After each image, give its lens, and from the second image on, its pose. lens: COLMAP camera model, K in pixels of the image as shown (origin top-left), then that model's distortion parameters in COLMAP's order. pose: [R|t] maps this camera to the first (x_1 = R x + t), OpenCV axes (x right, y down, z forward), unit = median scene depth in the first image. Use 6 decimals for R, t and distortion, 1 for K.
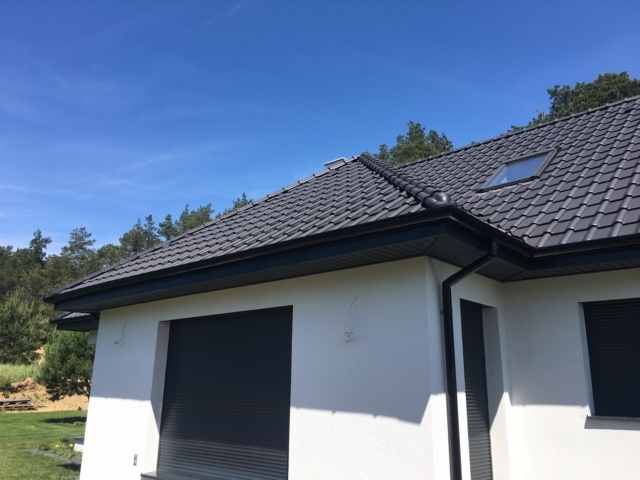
lens RADIAL K [[544.7, 0, 317.5], [0, 544.7, 237.3], [0, 0, 1]] dist [0.063426, -0.115675]
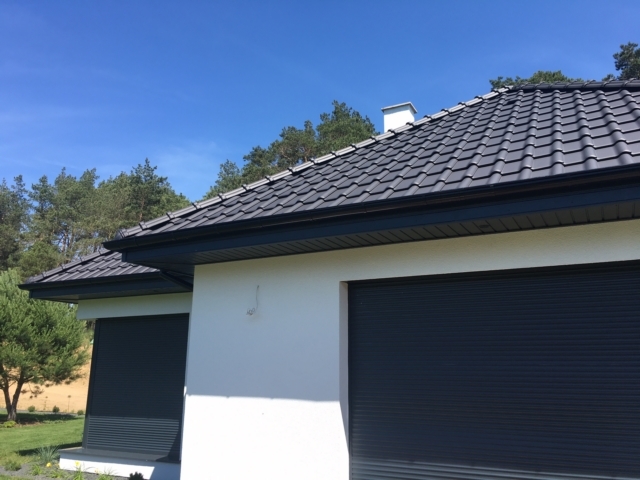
lens RADIAL K [[542.6, 0, 320.8], [0, 542.6, 237.8], [0, 0, 1]] dist [0.089404, -0.121093]
pose [[0.966604, 0.056789, 0.249902, -0.400270], [-0.063390, 0.997818, 0.018441, 0.074694], [-0.248310, -0.033667, 0.968095, 0.307430]]
